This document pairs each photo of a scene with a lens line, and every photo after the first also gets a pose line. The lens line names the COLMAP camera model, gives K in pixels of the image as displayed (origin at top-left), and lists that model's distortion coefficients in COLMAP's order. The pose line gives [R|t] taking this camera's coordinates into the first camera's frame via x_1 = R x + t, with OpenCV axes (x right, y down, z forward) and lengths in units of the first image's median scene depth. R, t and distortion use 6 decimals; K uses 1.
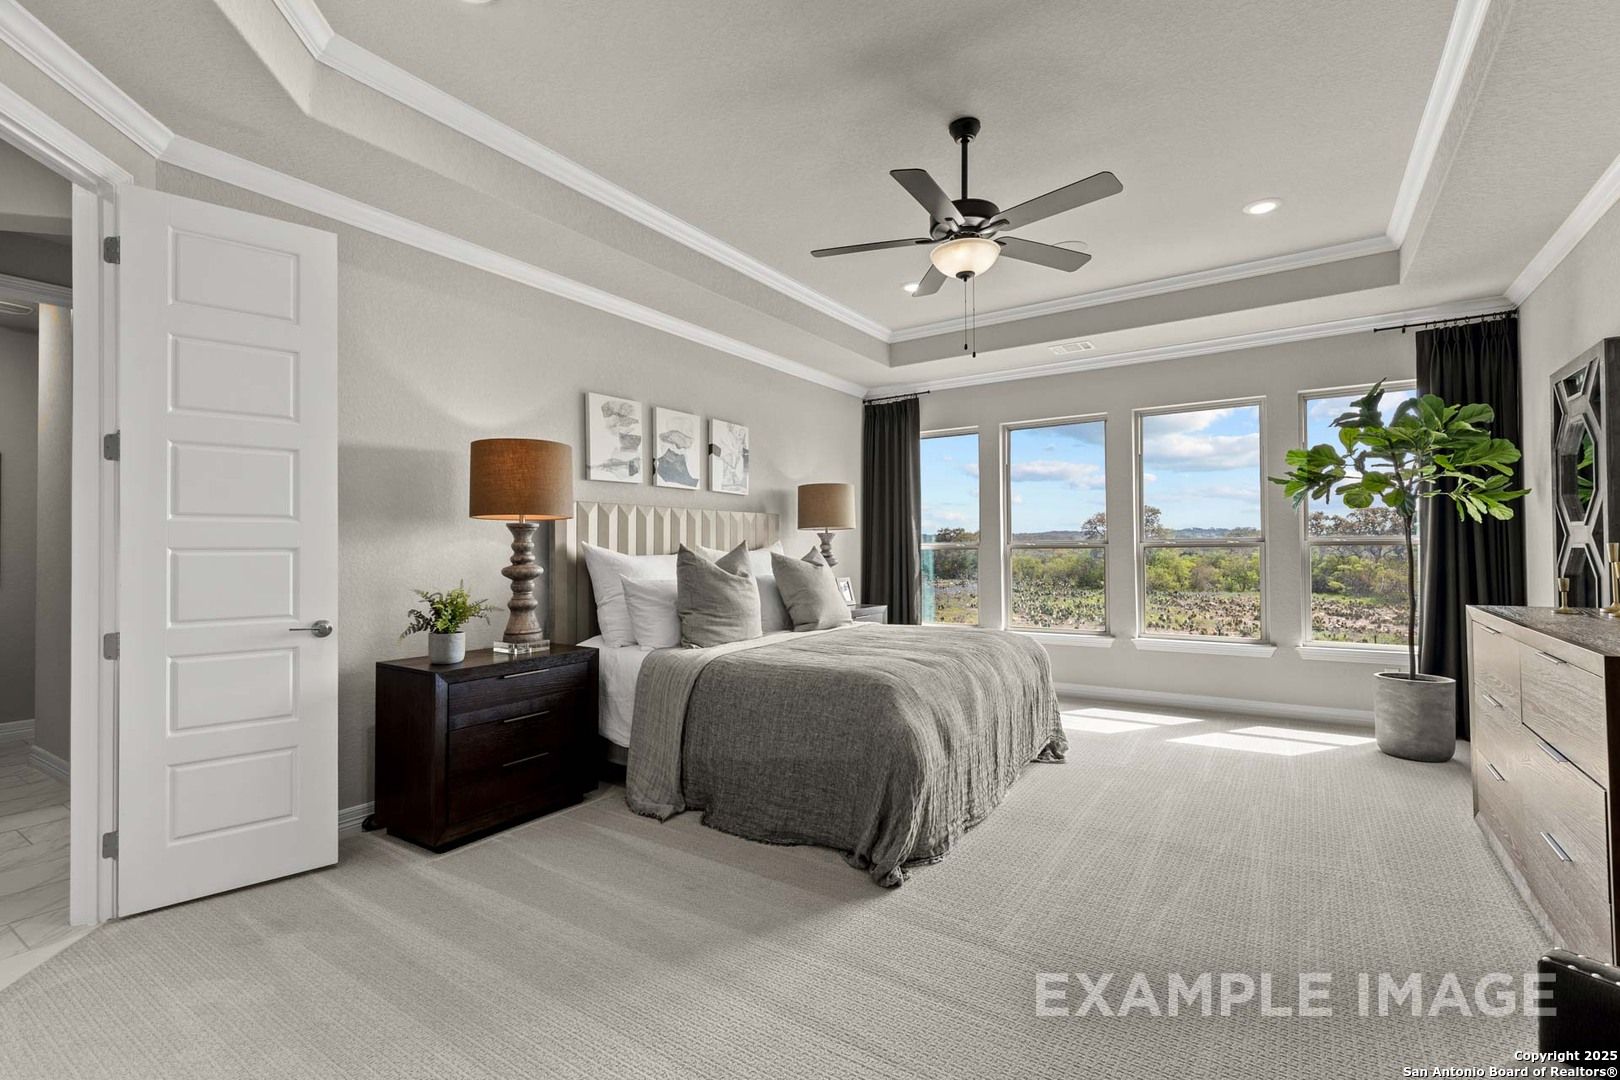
lens RADIAL K [[732.3, 0, 809.3], [0, 732.3, 554.1], [0, 0, 1]] dist [0.000675, 0.000392]
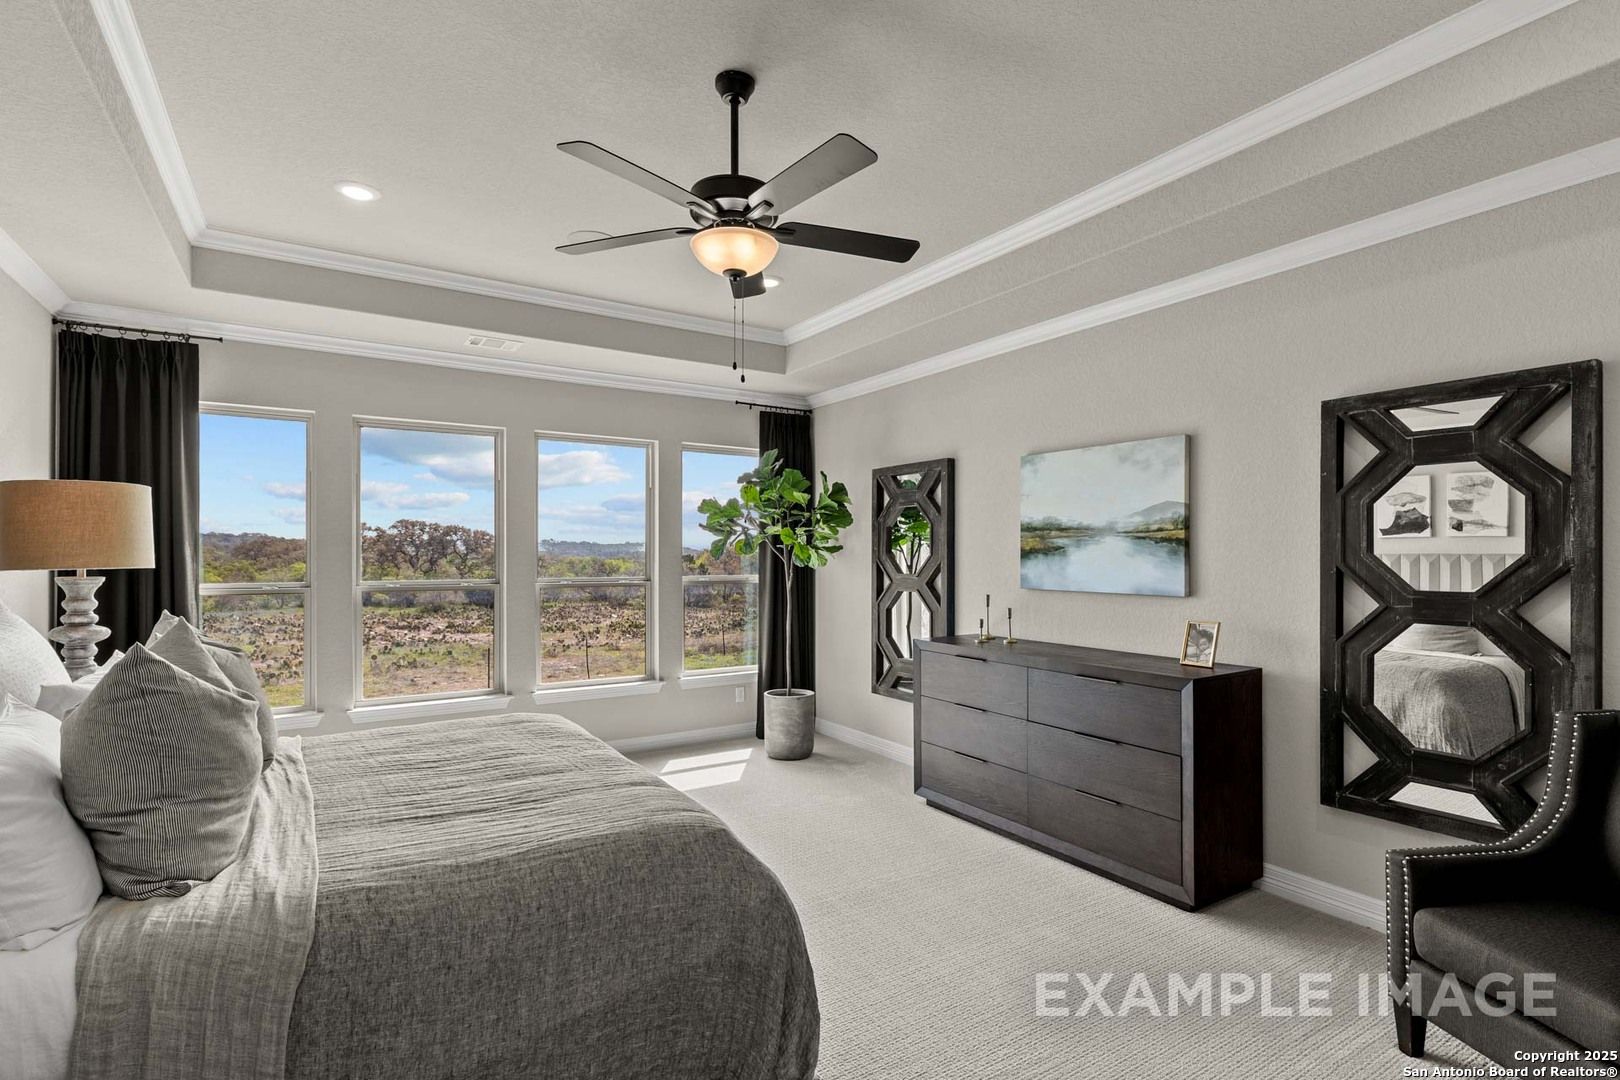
lens RADIAL K [[787.0, 0, 816.1], [0, 787.0, 569.6], [0, 0, 1]] dist [-0.001102, -0.000026]
pose [[0.391198, -0.007855, 0.920273, -0.286307], [-0.000550, 0.999961, 0.008769, -0.039807], [-0.920306, -0.003936, 0.391179, 0.323349]]
